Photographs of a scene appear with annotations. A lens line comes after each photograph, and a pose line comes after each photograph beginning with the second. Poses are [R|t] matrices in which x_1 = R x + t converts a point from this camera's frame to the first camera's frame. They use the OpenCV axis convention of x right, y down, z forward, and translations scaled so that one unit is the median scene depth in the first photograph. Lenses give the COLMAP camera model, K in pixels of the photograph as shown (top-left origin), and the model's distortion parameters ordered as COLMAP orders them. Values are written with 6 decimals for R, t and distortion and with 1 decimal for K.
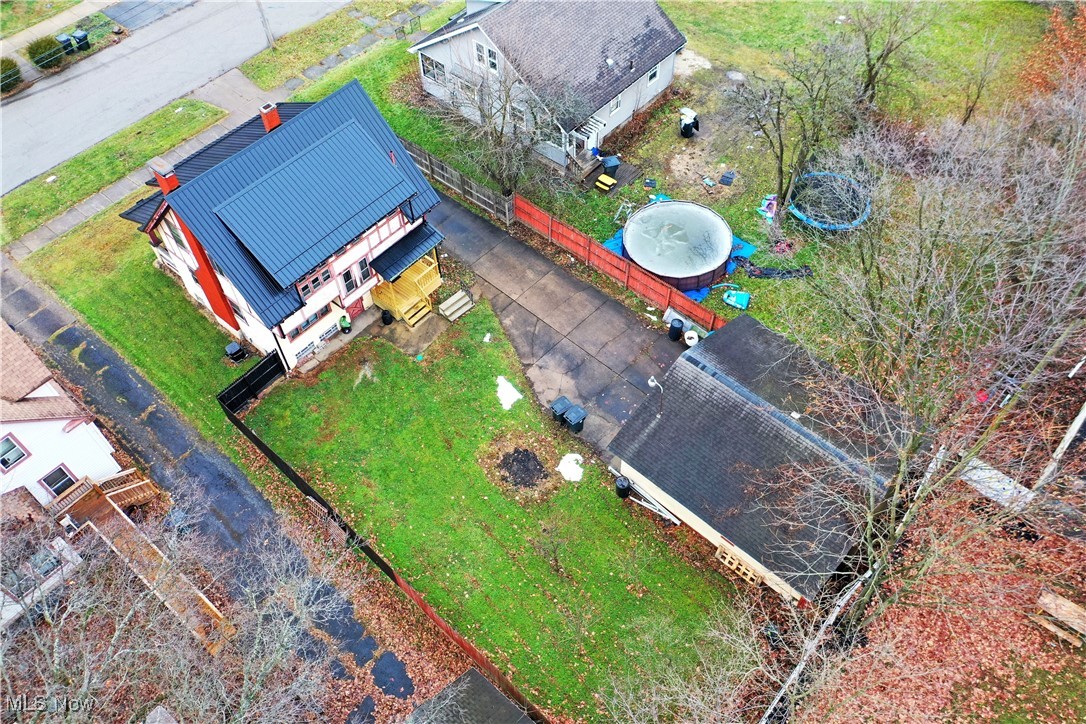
lens RADIAL K [[857.7, 0, 540.5], [0, 857.7, 365.8], [0, 0, 1]] dist [0.005175, 0.003810]
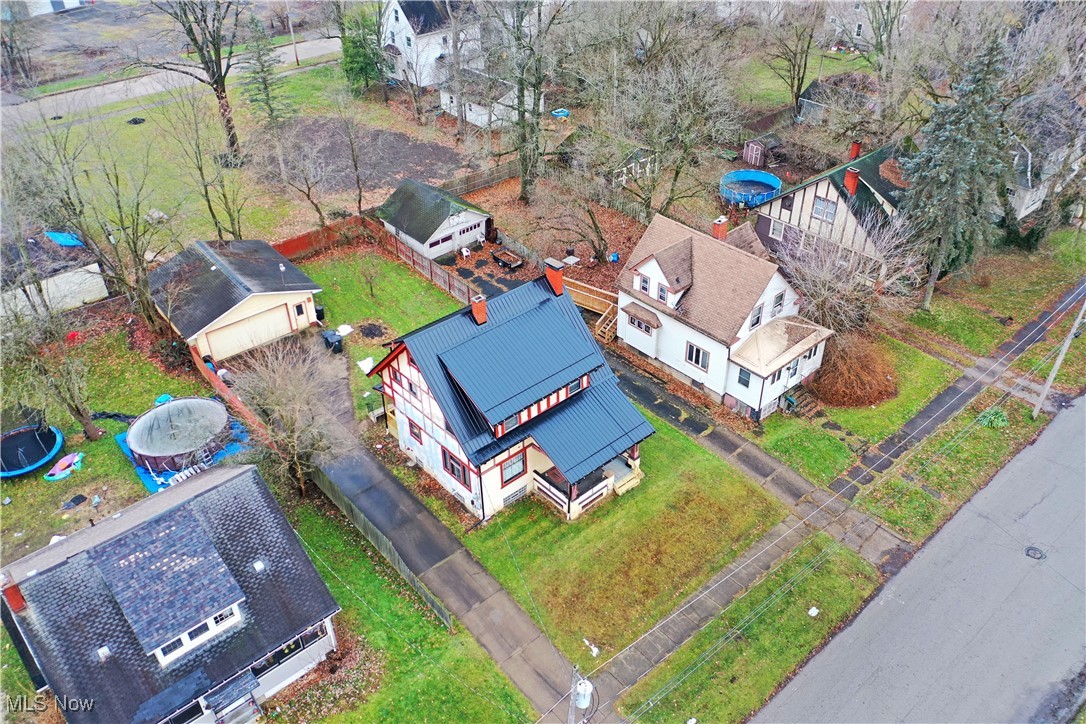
lens RADIAL K [[857.7, 0, 540.5], [0, 857.7, 365.8], [0, 0, 1]] dist [0.005175, 0.003810]
pose [[-0.989916, -0.051358, 0.132015, -0.508116], [0.131197, 0.019012, 0.991174, -1.330531], [-0.053415, 0.998499, -0.012082, 0.982635]]
